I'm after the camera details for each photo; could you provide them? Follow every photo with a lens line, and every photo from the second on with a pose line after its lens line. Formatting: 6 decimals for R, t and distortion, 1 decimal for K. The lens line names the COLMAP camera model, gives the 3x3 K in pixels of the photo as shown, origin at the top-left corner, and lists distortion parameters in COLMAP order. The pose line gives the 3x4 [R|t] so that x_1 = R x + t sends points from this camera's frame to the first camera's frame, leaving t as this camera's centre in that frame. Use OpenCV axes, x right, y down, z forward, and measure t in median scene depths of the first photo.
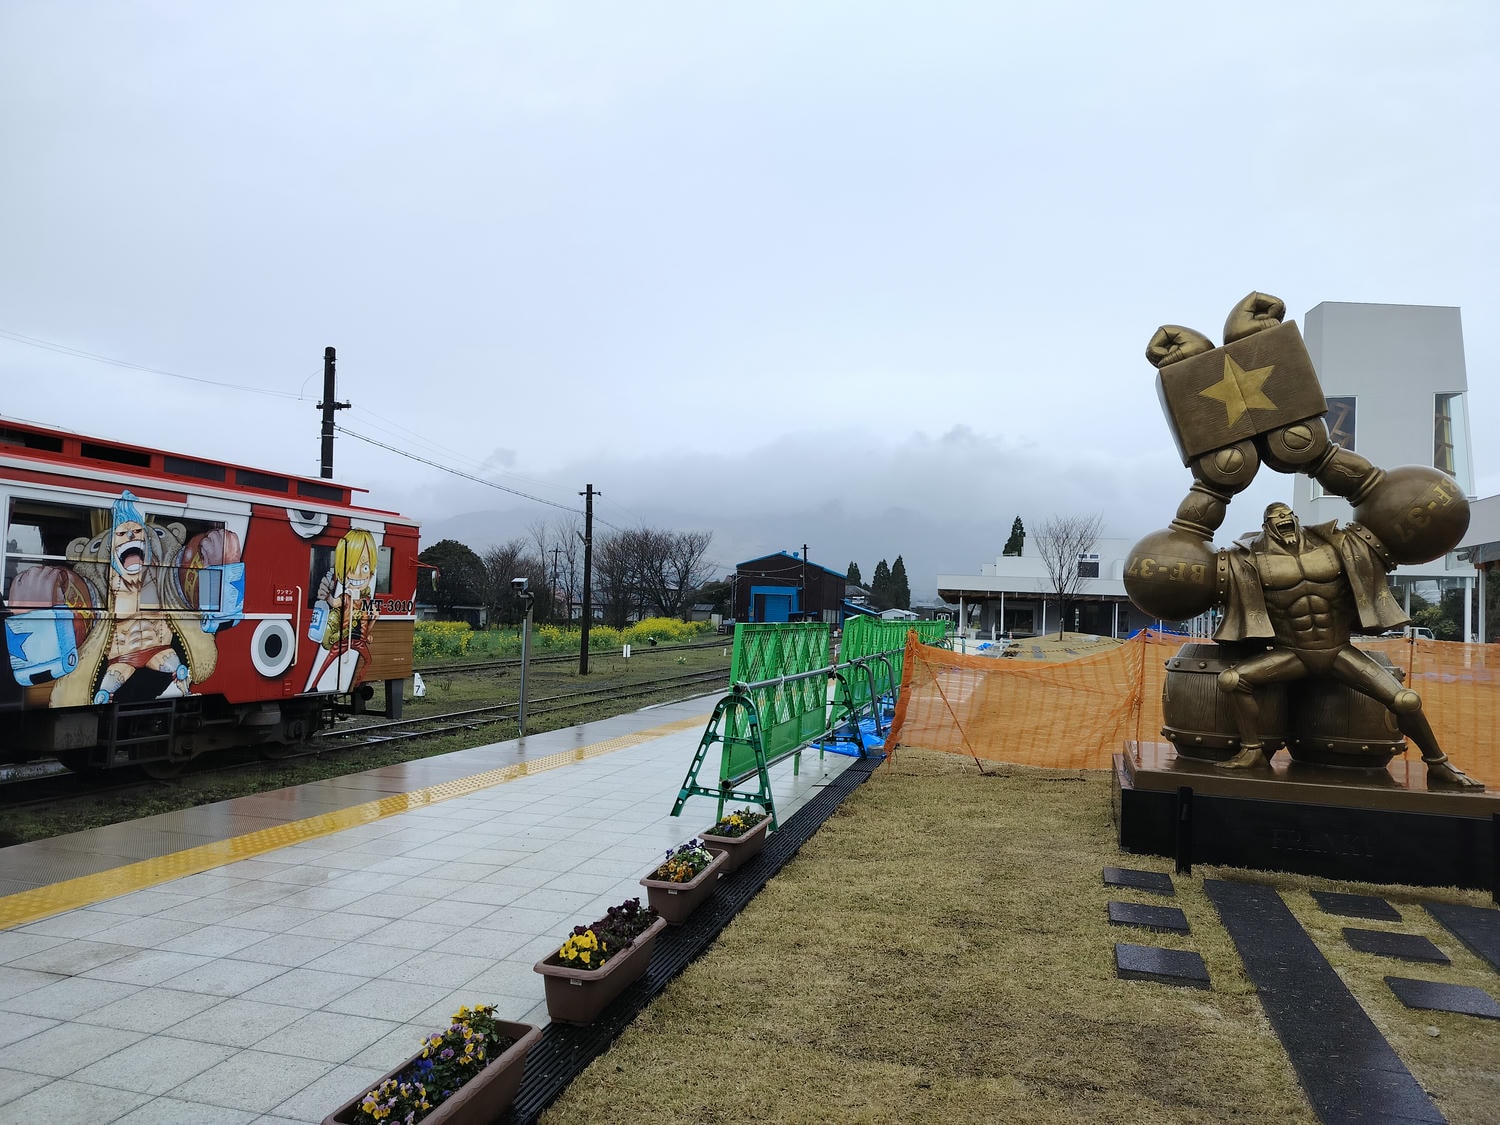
lens RADIAL K [[1065.3, 0, 748.1], [0, 1065.3, 563.3], [0, 0, 1]] dist [0.051208, -0.014970]
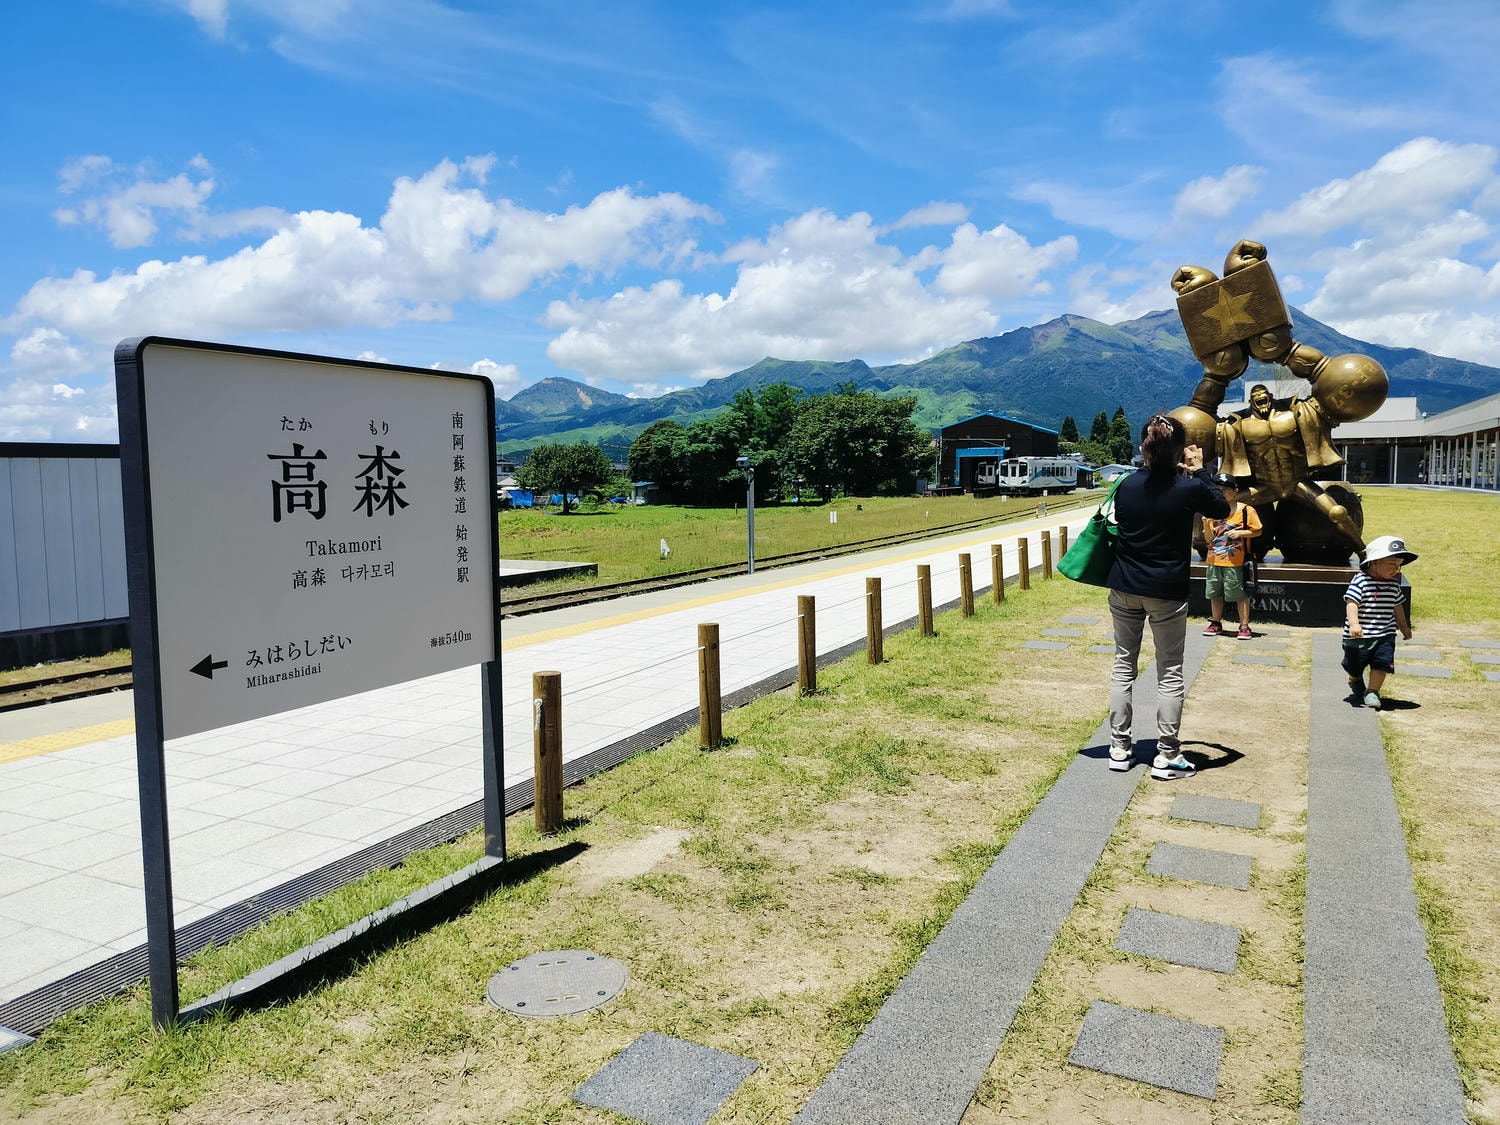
lens RADIAL K [[1065.3, 0, 746.4], [0, 1065.3, 559.1], [0, 0, 1]] dist [0.051208, -0.014970]
pose [[0.980645, -0.033293, -0.192941, 0.043754], [0.055886, 0.992037, 0.112866, -0.014107], [0.187647, -0.121464, 0.974697, -0.338699]]
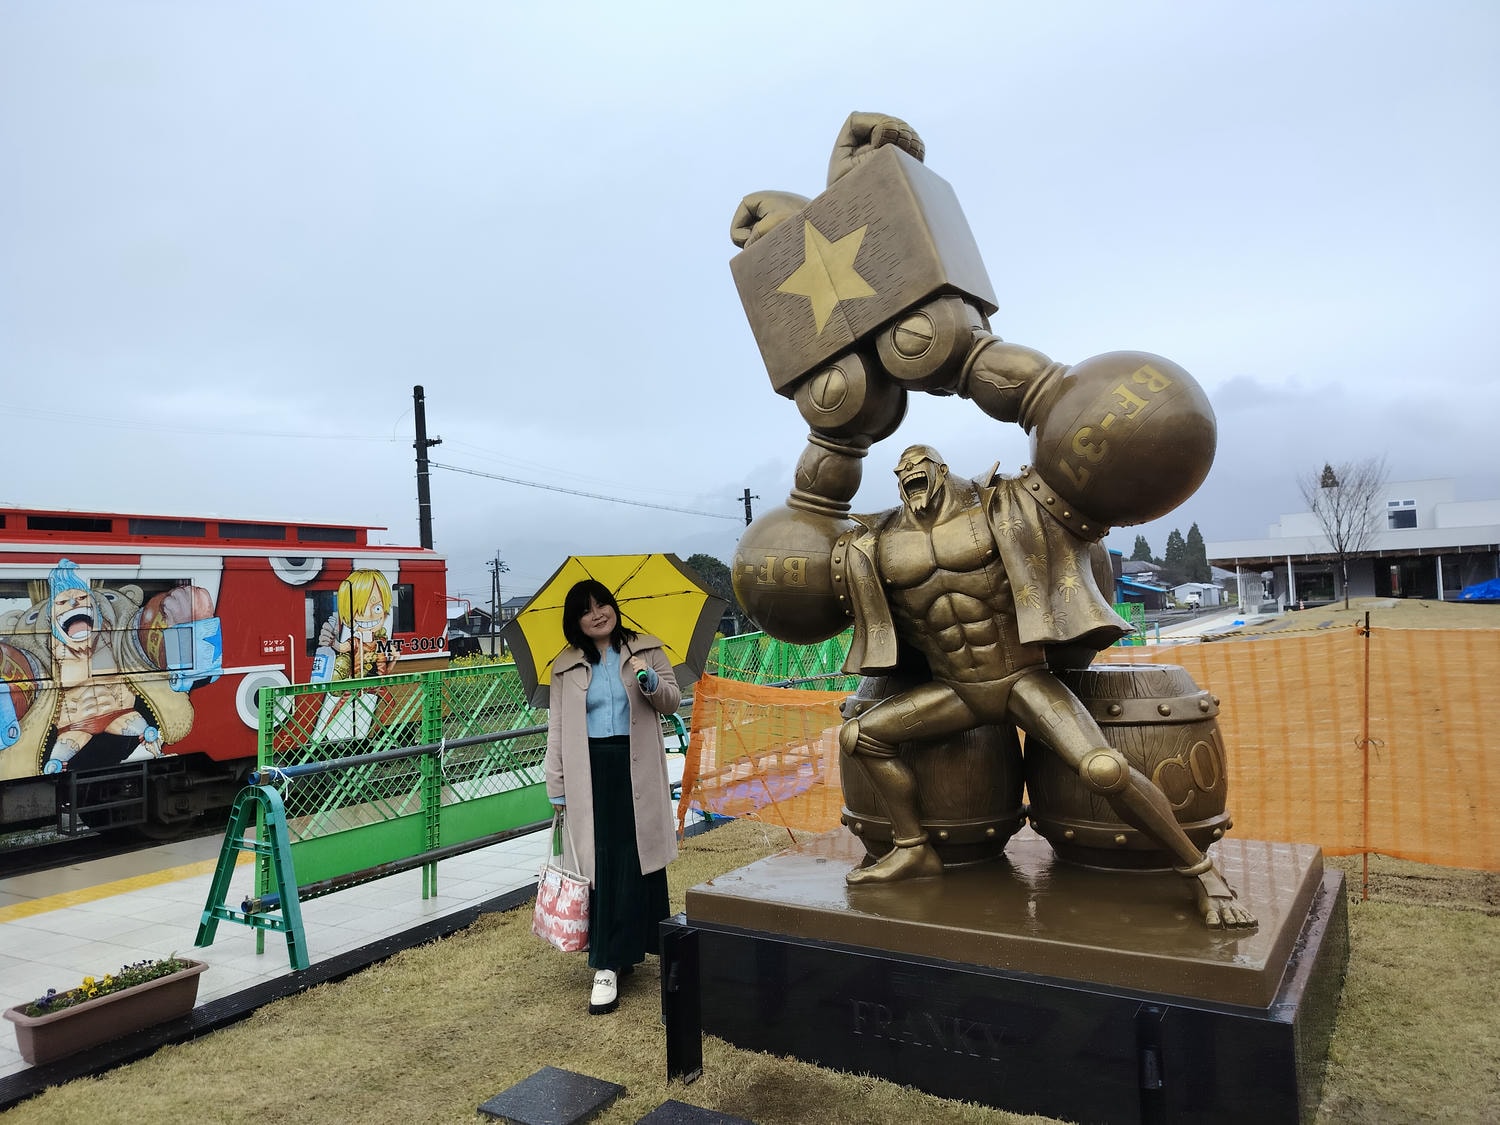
lens RADIAL K [[1065.3, 0, 752.5], [0, 1065.3, 556.3], [0, 0, 1]] dist [0.051208, -0.014970]
pose [[0.954958, -0.092453, -0.281971, 0.316013], [0.091871, 0.995653, -0.015315, 0.004295], [0.282162, -0.011279, 0.959301, 0.214662]]
